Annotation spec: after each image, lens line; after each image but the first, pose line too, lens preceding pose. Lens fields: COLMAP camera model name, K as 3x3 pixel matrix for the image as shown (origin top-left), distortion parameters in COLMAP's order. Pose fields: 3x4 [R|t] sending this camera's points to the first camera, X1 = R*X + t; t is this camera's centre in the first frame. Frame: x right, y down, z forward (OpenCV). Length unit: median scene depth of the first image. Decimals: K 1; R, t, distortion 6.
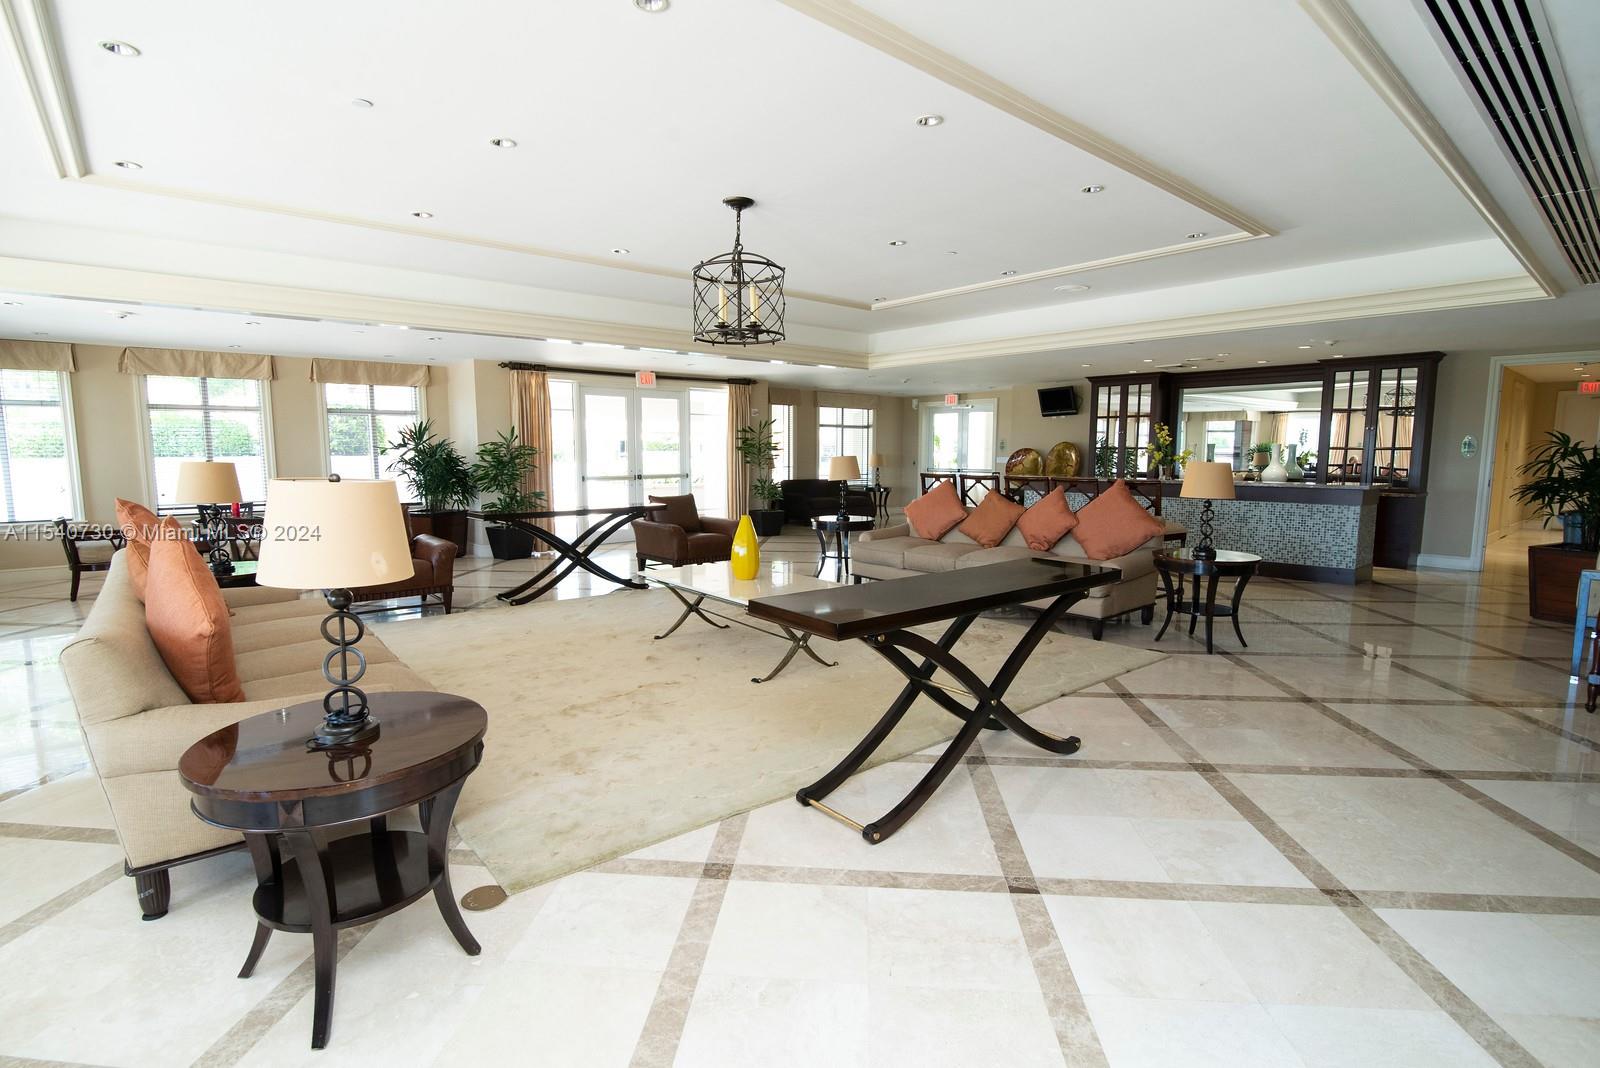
lens RADIAL K [[758.8, 0, 800.0], [0, 758.8, 534.0], [0, 0, 1]] dist [-0.033903, 0.000106]
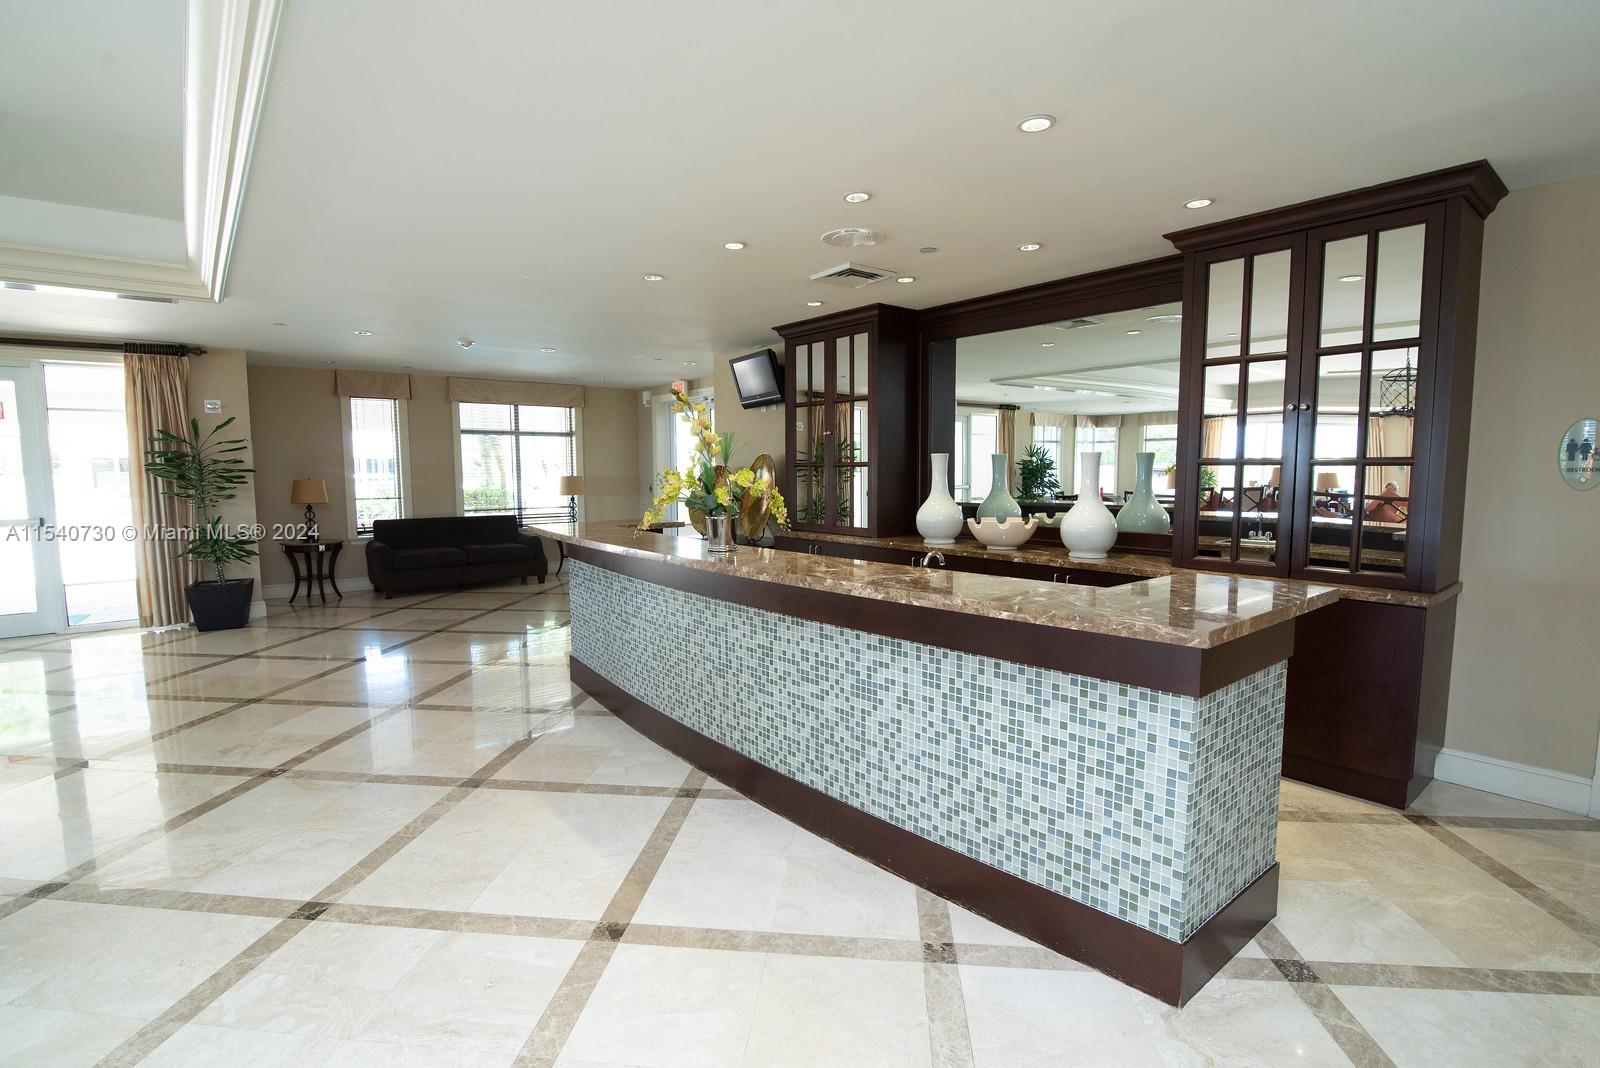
lens RADIAL K [[758.8, 0, 800.0], [0, 758.8, 534.0], [0, 0, 1]] dist [-0.033903, 0.000106]
pose [[0.999871, -0.006454, -0.014699, 0.511867], [0.006171, 0.999796, -0.019229, -0.071637], [0.014820, 0.019135, 0.999707, 0.612077]]
